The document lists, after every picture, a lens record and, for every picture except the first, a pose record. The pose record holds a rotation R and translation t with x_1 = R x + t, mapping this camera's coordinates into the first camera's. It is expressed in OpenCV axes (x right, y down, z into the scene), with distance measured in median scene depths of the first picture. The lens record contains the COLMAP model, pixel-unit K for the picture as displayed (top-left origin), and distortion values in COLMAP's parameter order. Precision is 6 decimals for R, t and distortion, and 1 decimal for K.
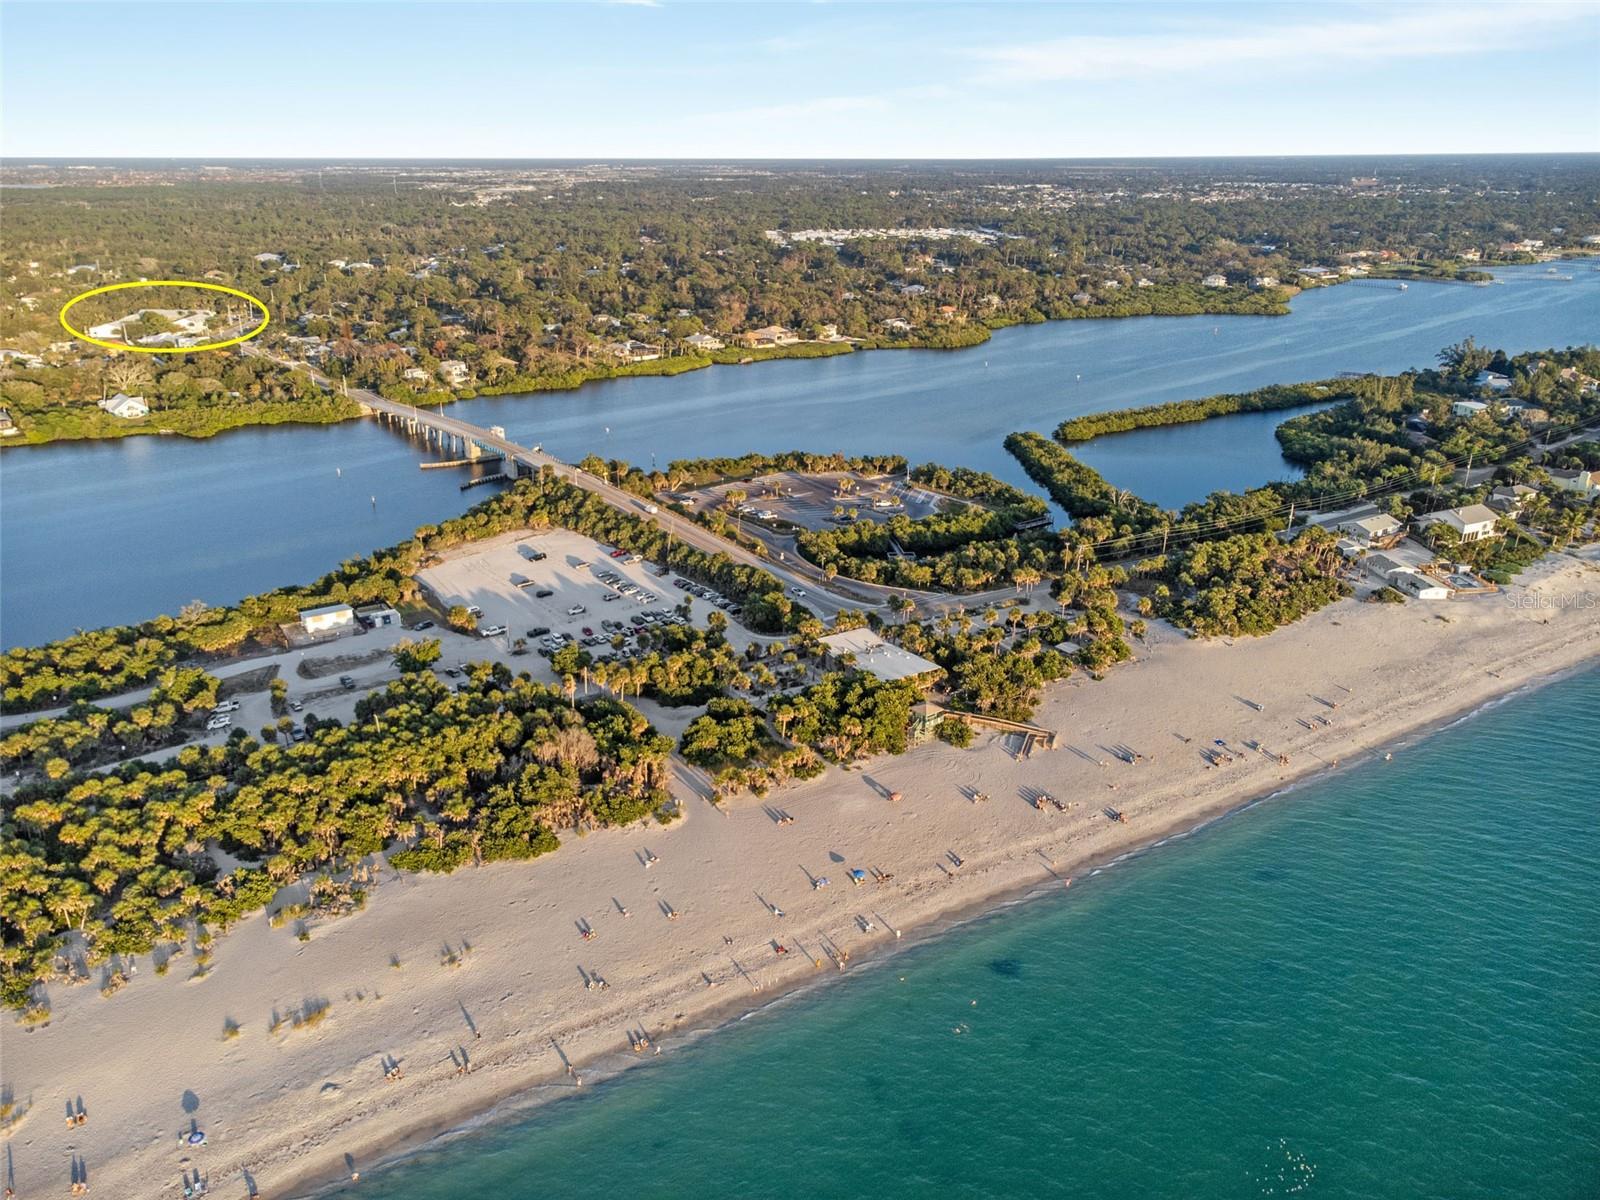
lens RADIAL K [[1165.7, 0, 808.0], [0, 1165.7, 594.3], [0, 0, 1]] dist [0.010171, 0.011331]
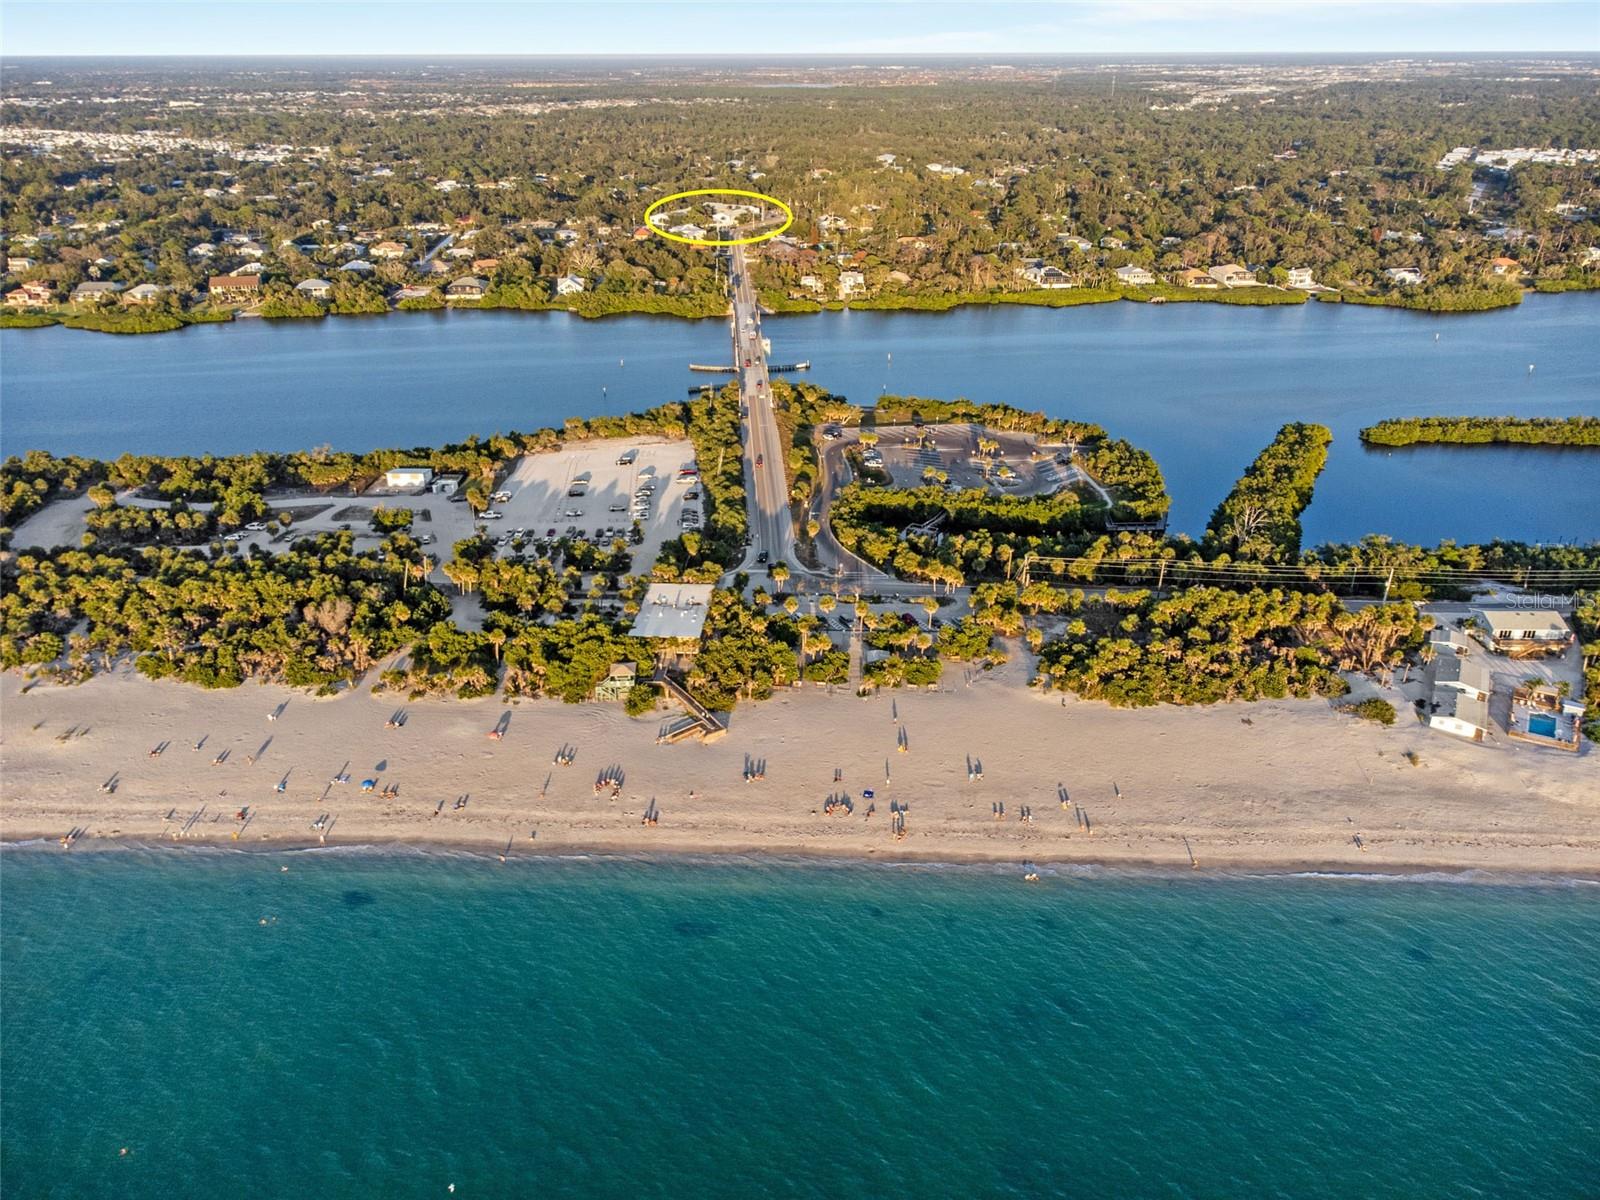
lens RADIAL K [[1165.7, 0, 808.0], [0, 1165.7, 594.3], [0, 0, 1]] dist [0.010171, 0.011331]
pose [[0.828873, 0.235090, -0.507644, 0.569980], [-0.195409, 0.971928, 0.131039, -0.100383], [0.524200, -0.009416, 0.851543, 0.170569]]
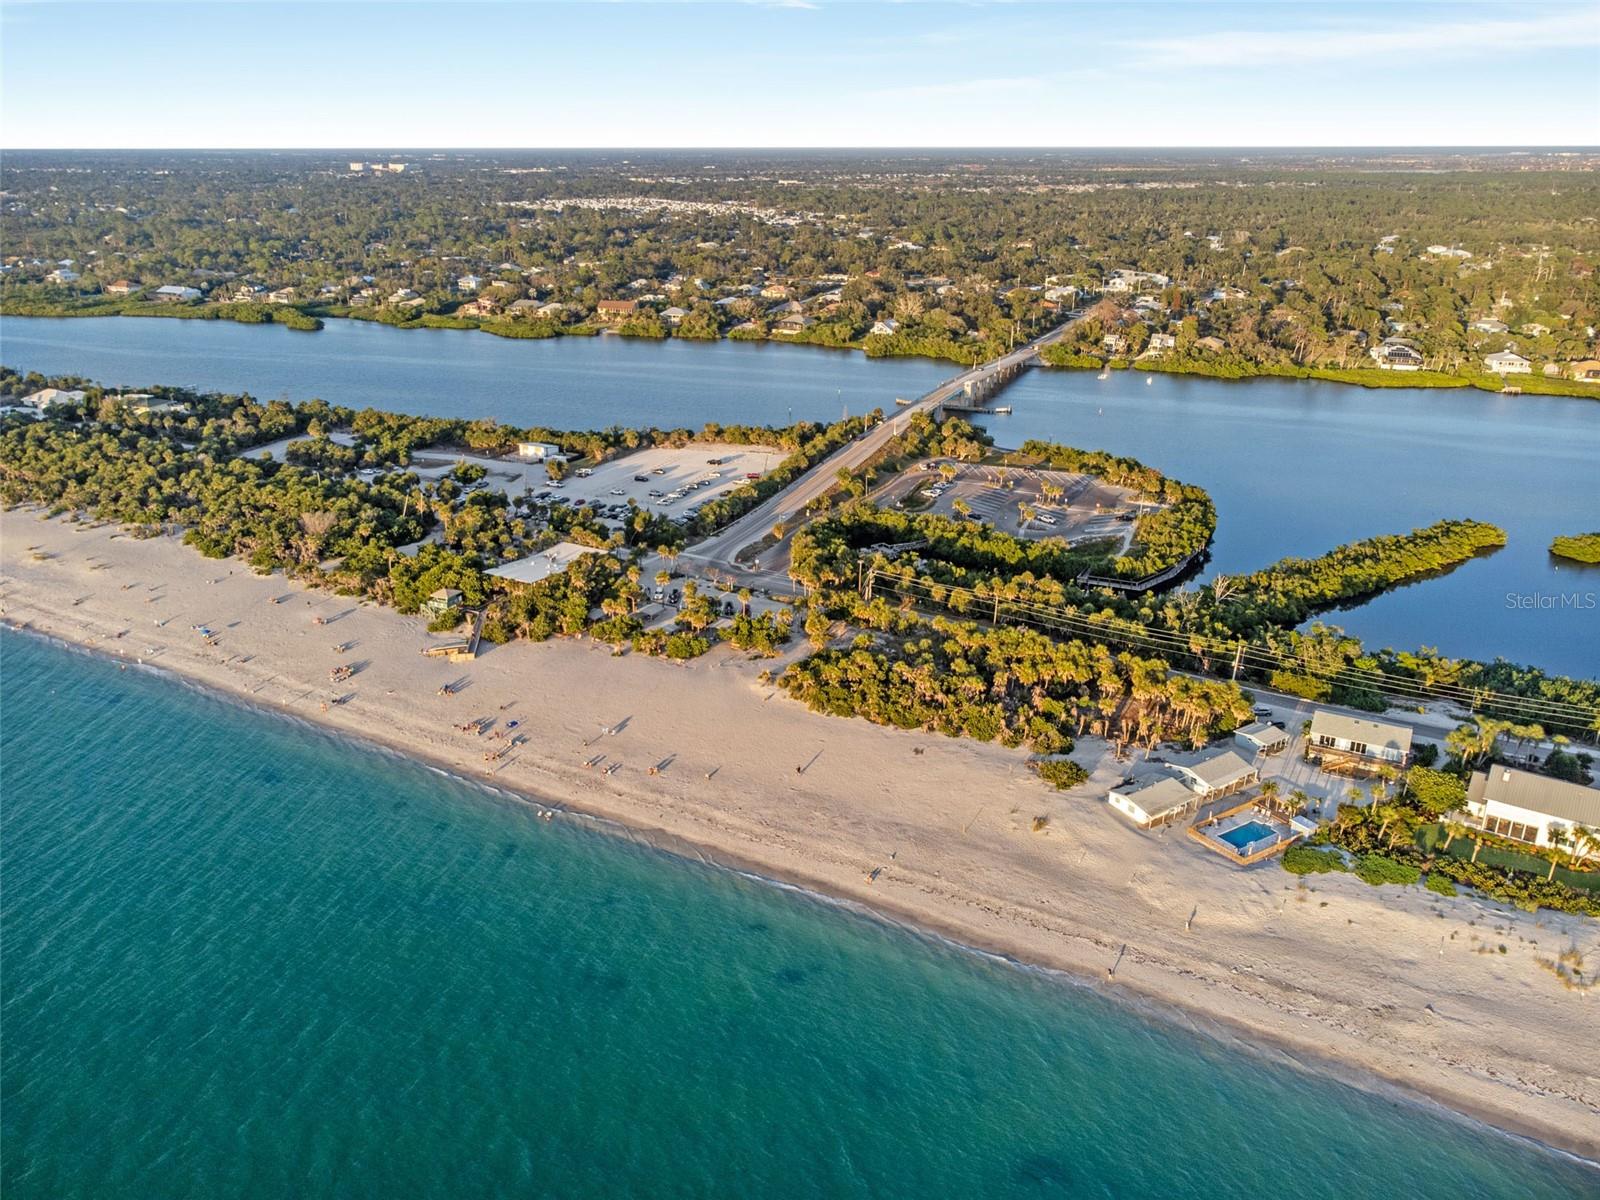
lens RADIAL K [[1198.8, 0, 799.9], [0, 1198.8, 436.5], [0, 0, 1]] dist [0.010023, 0.004313]
pose [[0.486646, 0.208144, -0.848441, 0.977152], [-0.304921, 0.950591, 0.058309, -0.177381], [0.818657, 0.230331, 0.526068, 0.481439]]
